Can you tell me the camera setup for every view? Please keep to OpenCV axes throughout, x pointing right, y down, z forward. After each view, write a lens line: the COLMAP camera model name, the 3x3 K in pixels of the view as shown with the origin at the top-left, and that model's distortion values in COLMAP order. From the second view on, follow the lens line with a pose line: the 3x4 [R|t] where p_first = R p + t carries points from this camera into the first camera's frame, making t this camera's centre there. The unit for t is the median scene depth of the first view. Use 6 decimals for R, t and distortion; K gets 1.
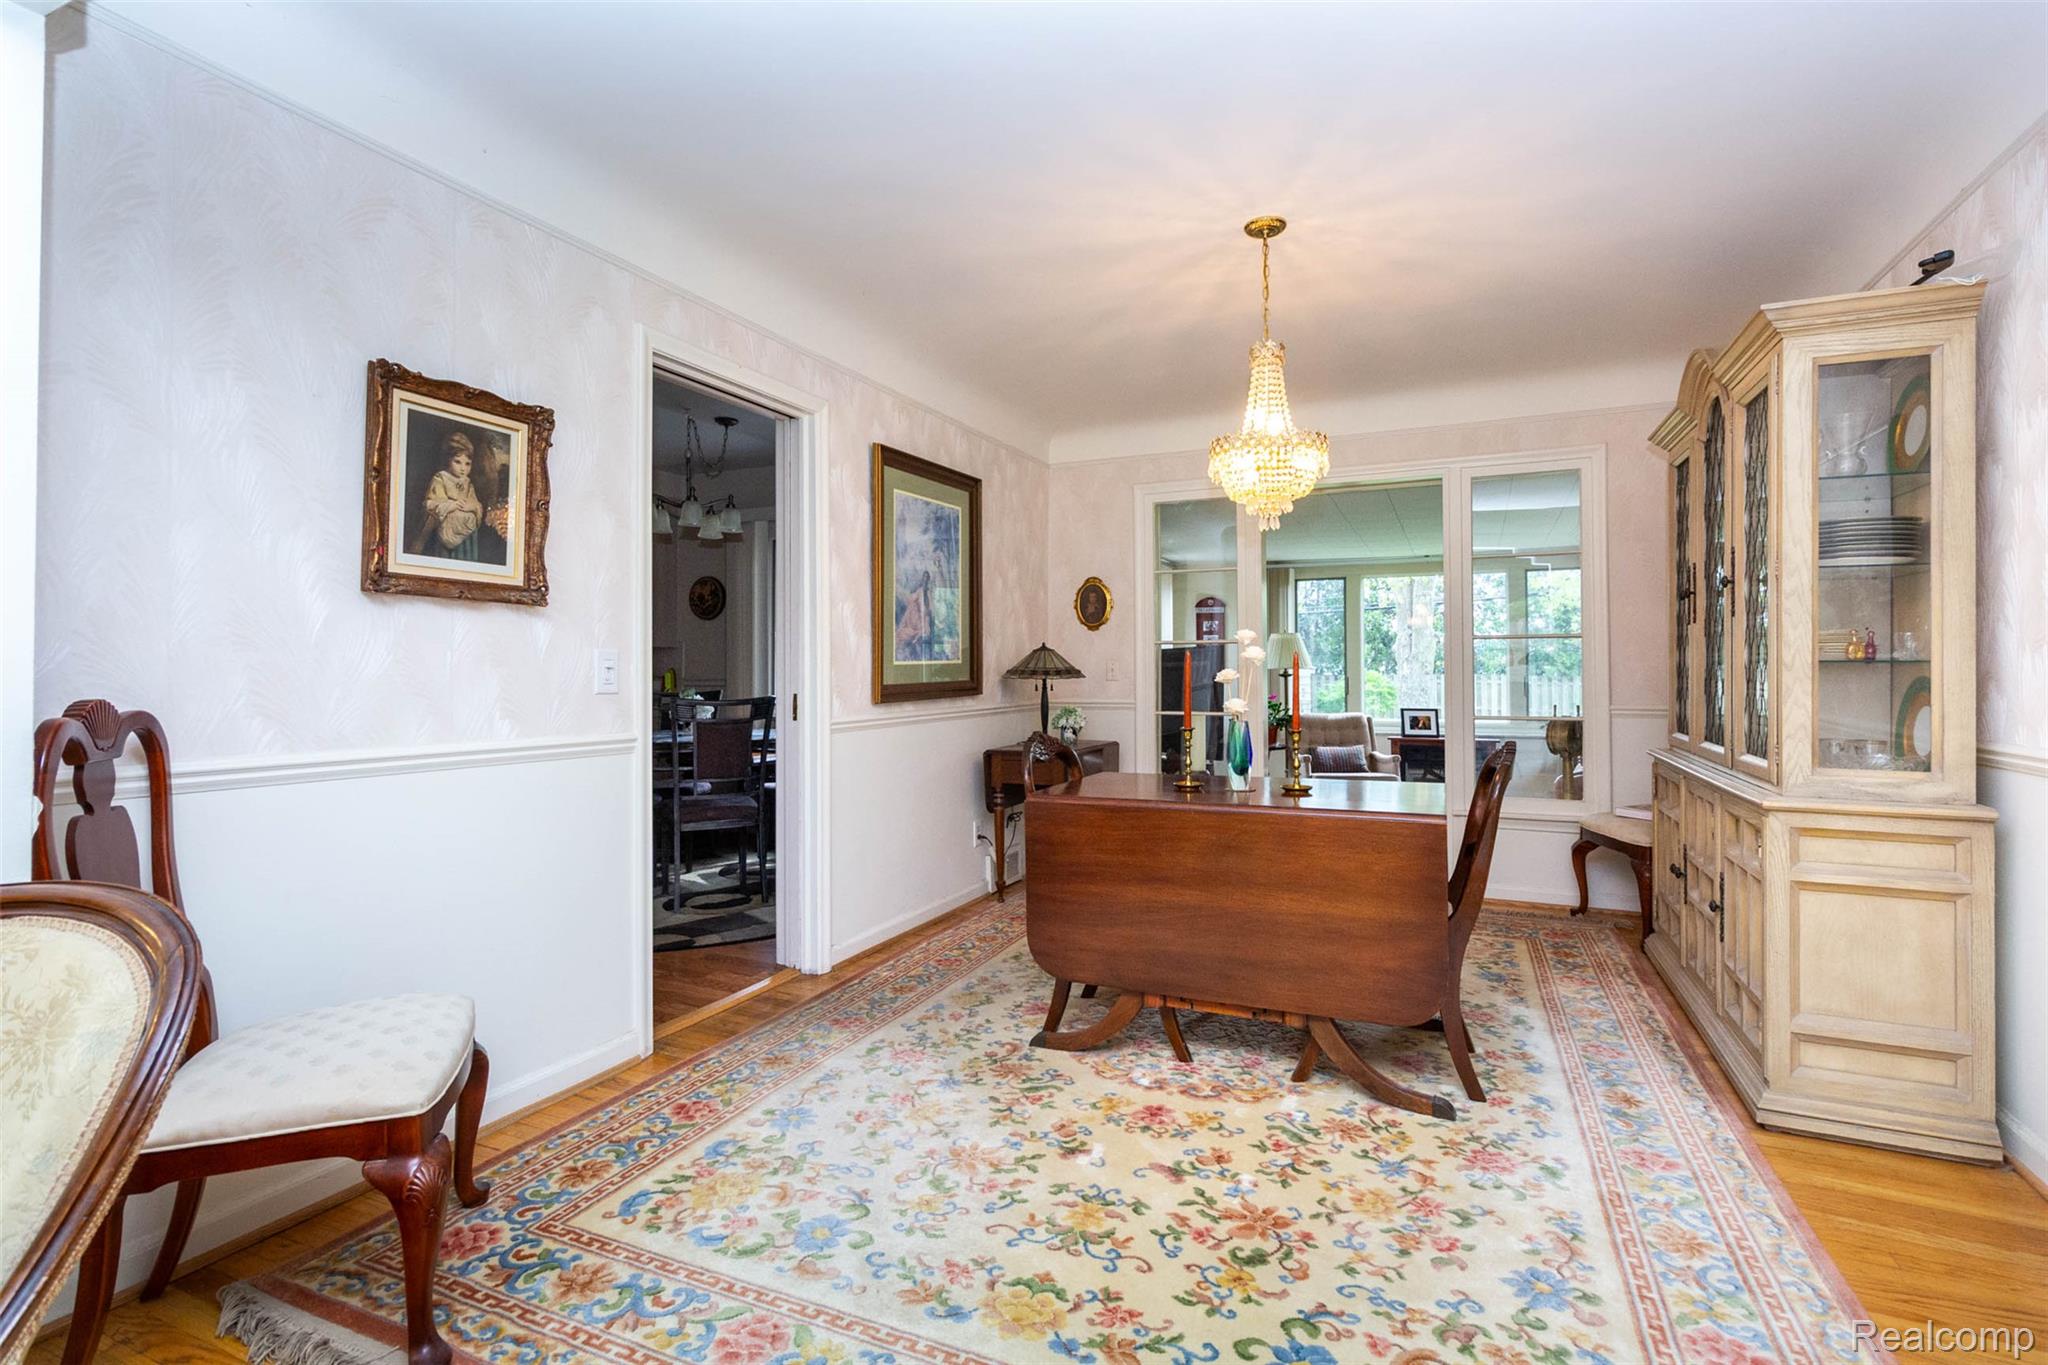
lens RADIAL K [[948.9, 0, 1029.5], [0, 948.9, 667.9], [0, 0, 1]] dist [0.001892, 0.000600]
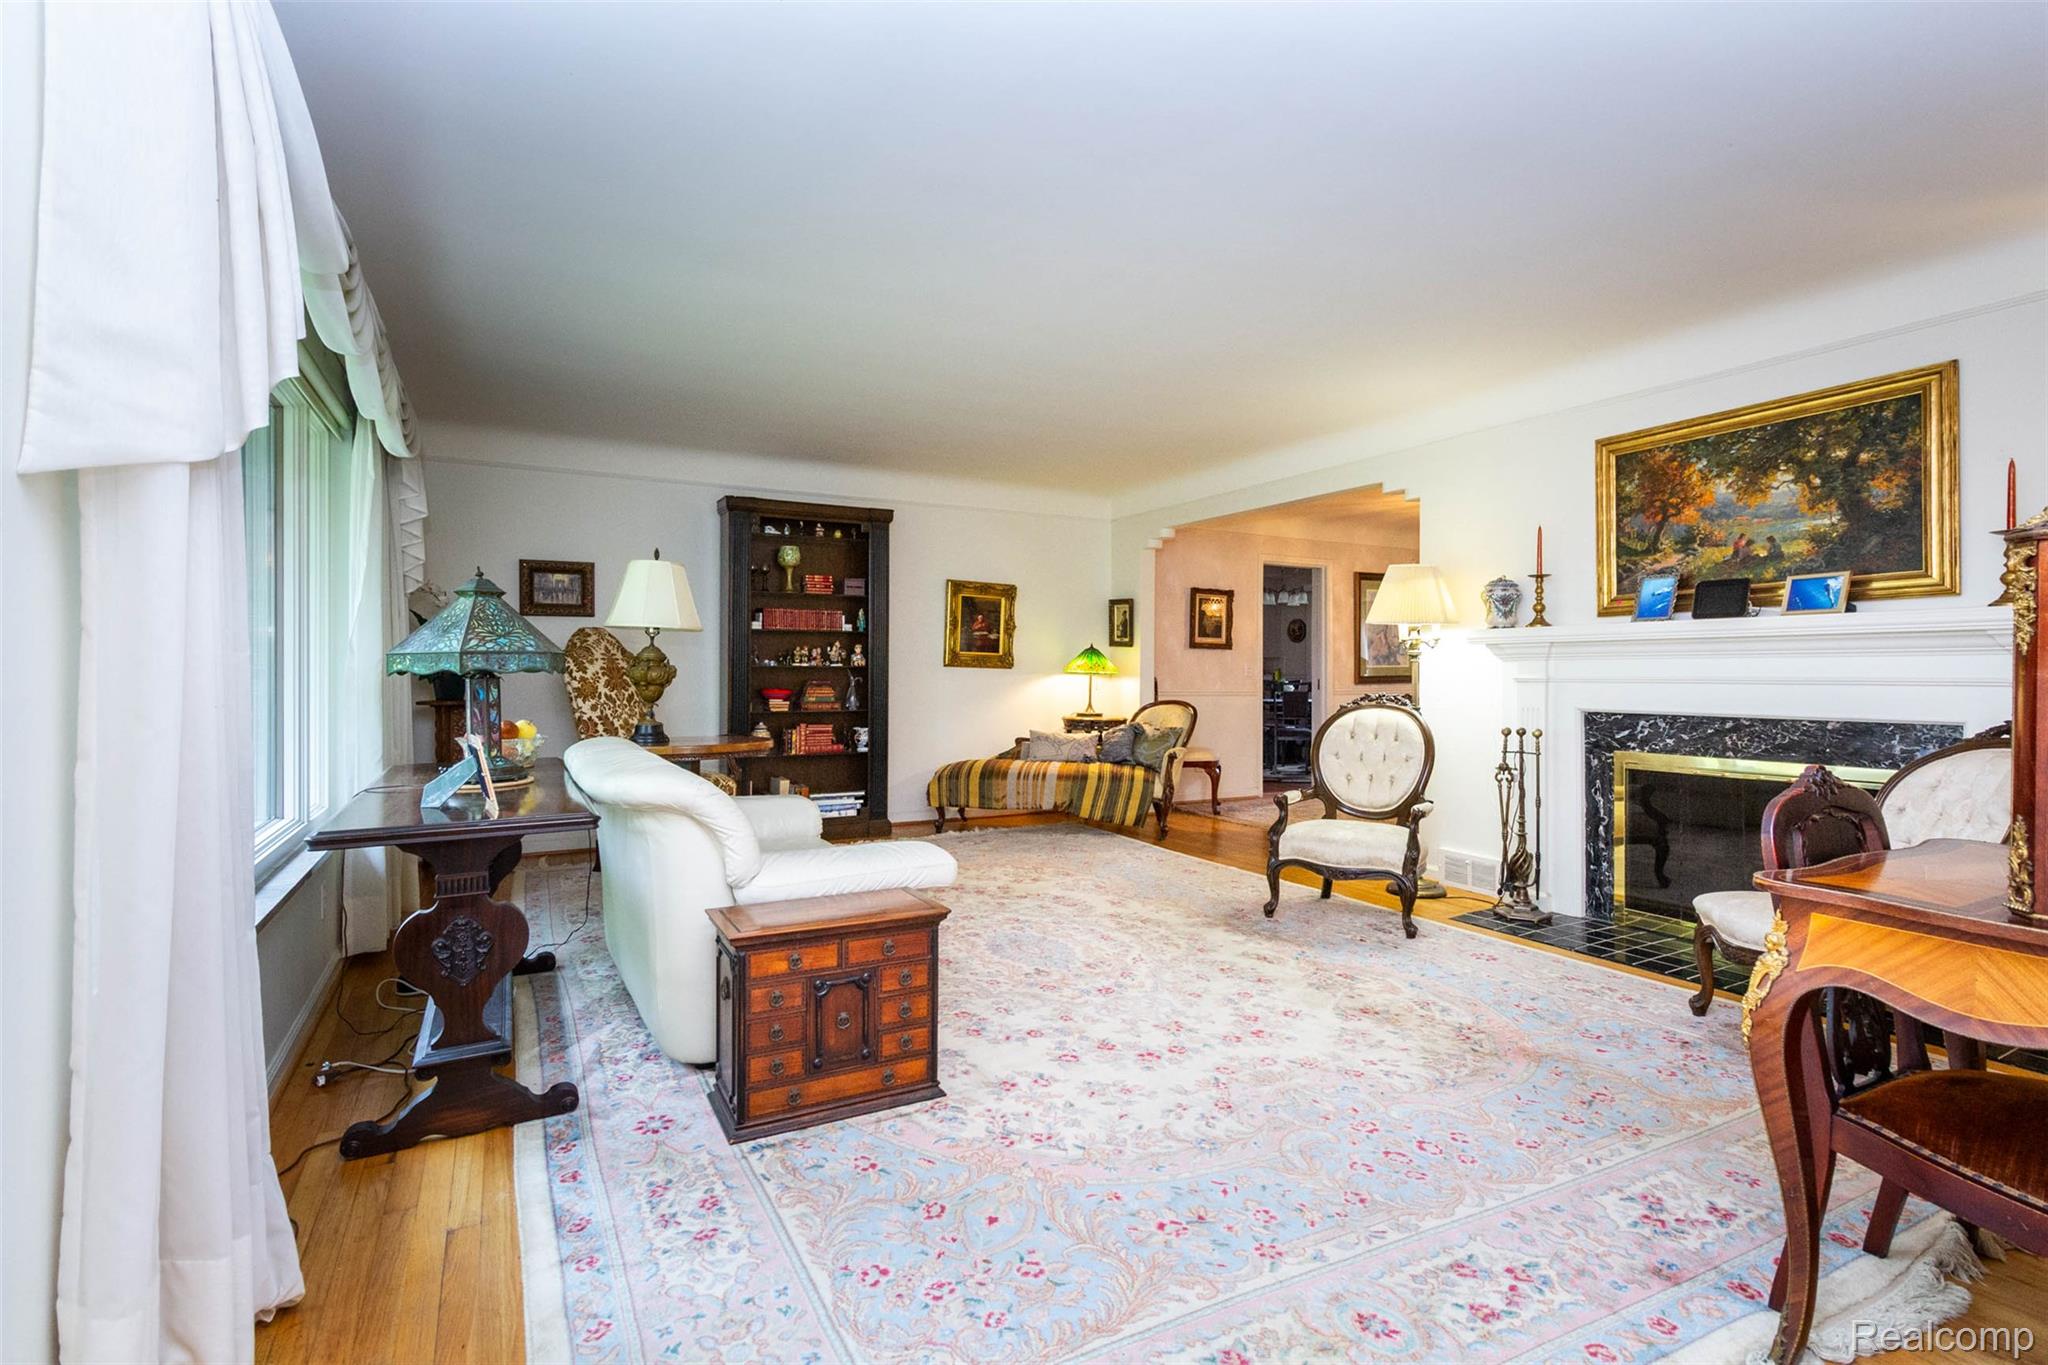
lens RADIAL K [[948.9, 0, 1029.5], [0, 948.9, 667.9], [0, 0, 1]] dist [0.001892, 0.000600]
pose [[0.805446, 0.003406, -0.592660, 0.425153], [-0.005758, 0.999981, -0.002079, 0.005037], [0.592642, 0.005087, 0.805450, -1.000636]]
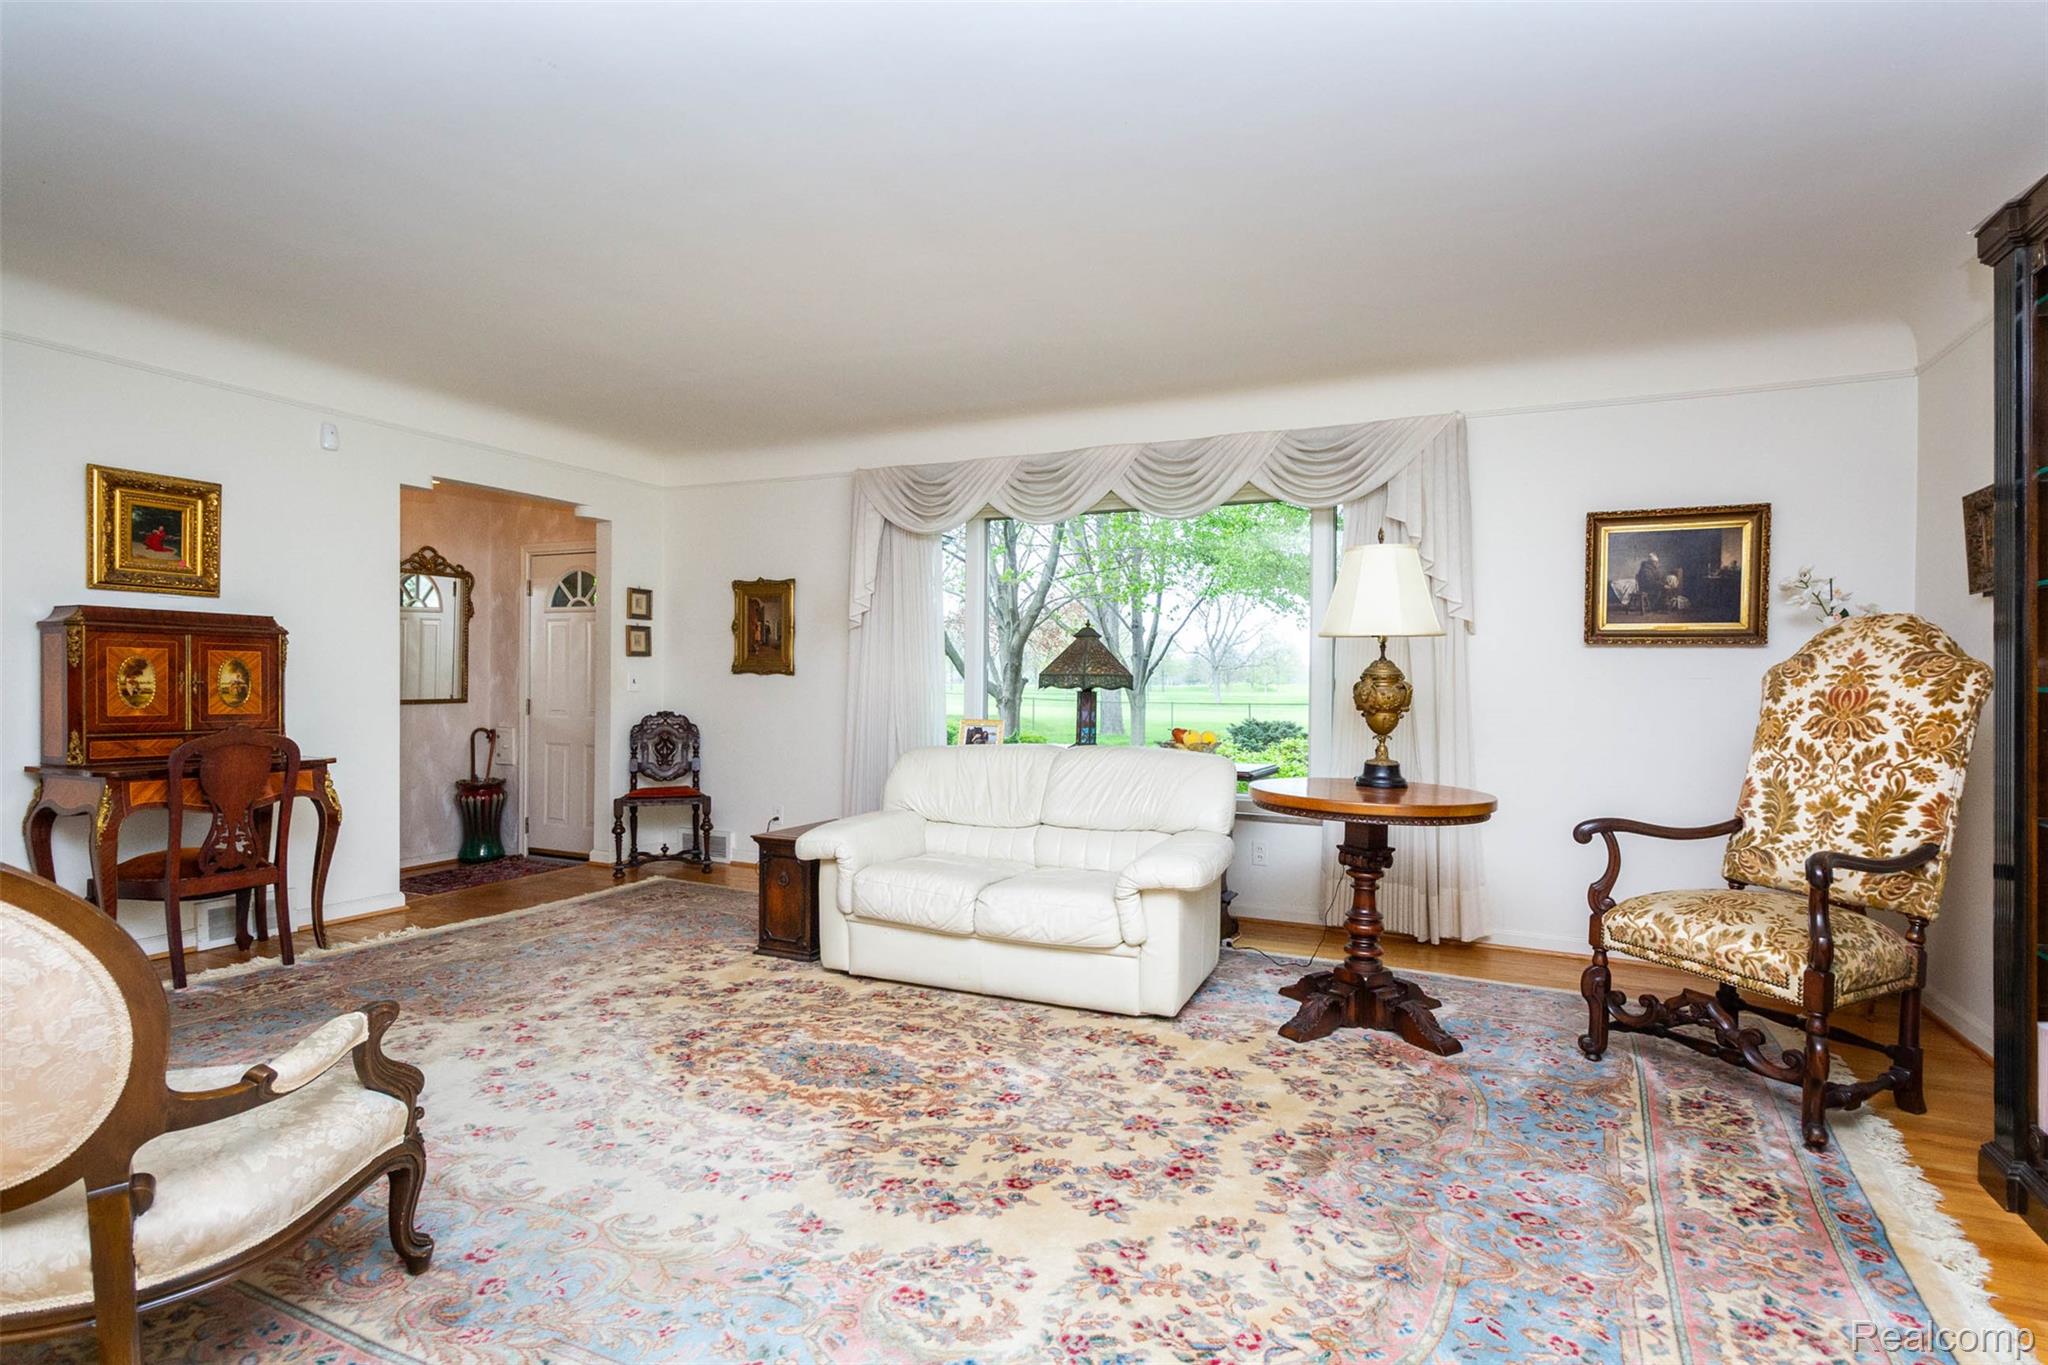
lens RADIAL K [[997.0, 0, 1044.9], [0, 997.0, 684.2], [0, 0, 1]] dist [0.001704, 0.000681]
pose [[-0.999969, -0.007888, -0.000571, -0.118991], [-0.007889, 0.999964, 0.003105, 0.002064], [0.000546, 0.003110, -0.999995, 0.147113]]
